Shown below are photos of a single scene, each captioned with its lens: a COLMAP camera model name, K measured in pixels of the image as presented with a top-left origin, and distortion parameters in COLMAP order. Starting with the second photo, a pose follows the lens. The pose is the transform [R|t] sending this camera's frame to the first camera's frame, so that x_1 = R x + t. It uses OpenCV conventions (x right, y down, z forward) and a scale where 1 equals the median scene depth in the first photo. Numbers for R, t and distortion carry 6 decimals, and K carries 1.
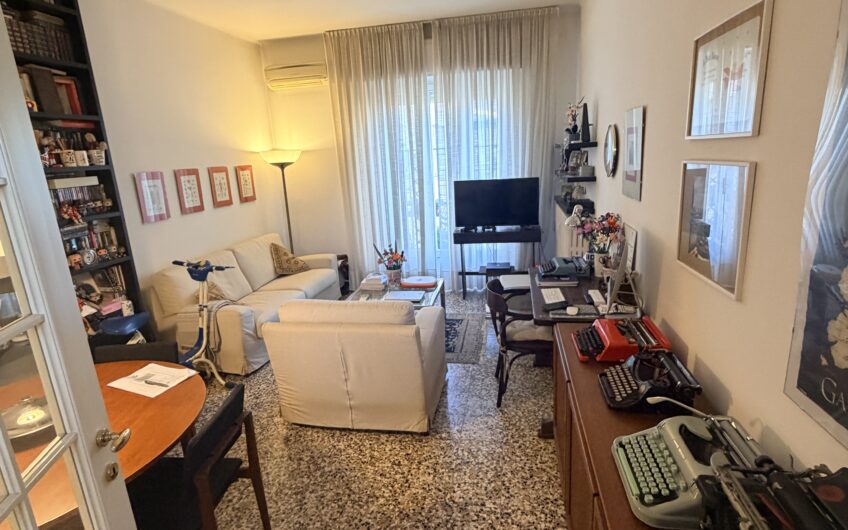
lens RADIAL K [[449.6, 0, 424.0], [0, 449.6, 265.0], [0, 0, 1]] dist [0.001281, 0.000126]
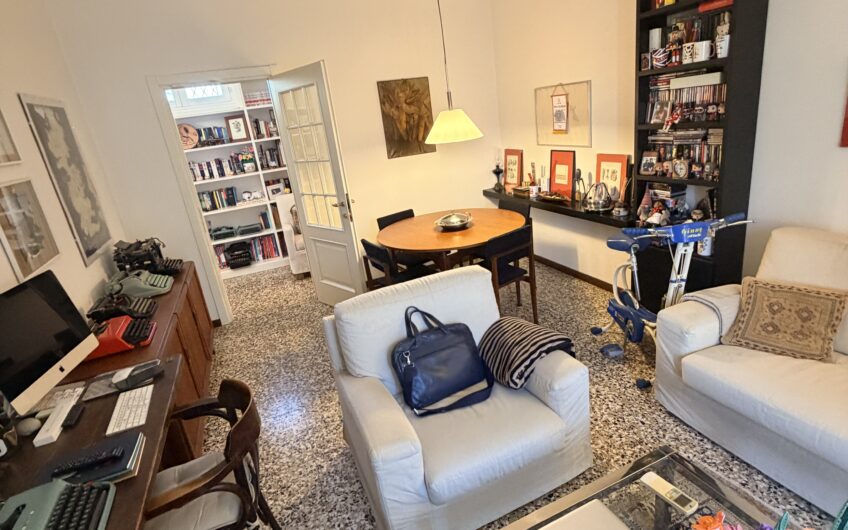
lens RADIAL K [[449.6, 0, 424.0], [0, 449.6, 265.0], [0, 0, 1]] dist [0.001281, 0.000126]
pose [[-0.823810, 0.328967, -0.461647, 0.164495], [0.038700, 0.845123, 0.533170, -0.350831], [0.565543, 0.421365, -0.708952, 1.403288]]
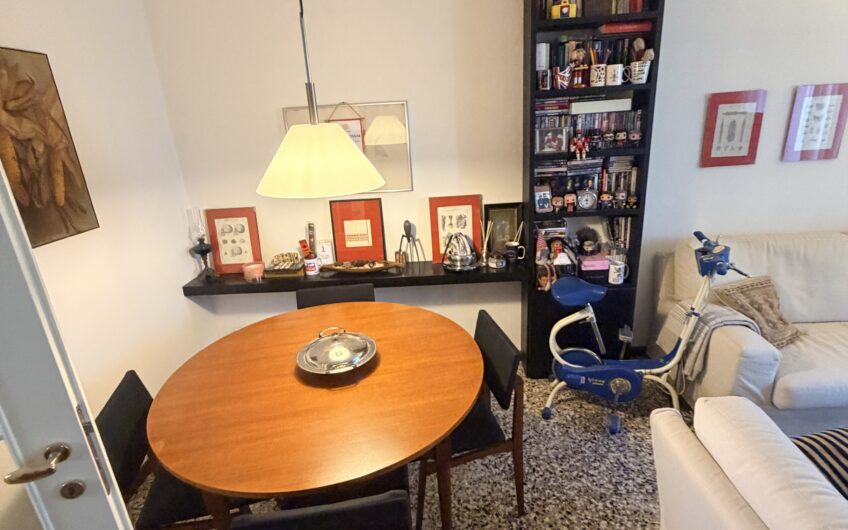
lens RADIAL K [[449.6, 0, 424.0], [0, 449.6, 265.0], [0, 0, 1]] dist [0.001281, 0.000126]
pose [[0.159956, 0.363242, -0.917861, 0.016382], [-0.184512, 0.924448, 0.333694, -0.126692], [0.969726, 0.115980, 0.214894, 0.530012]]
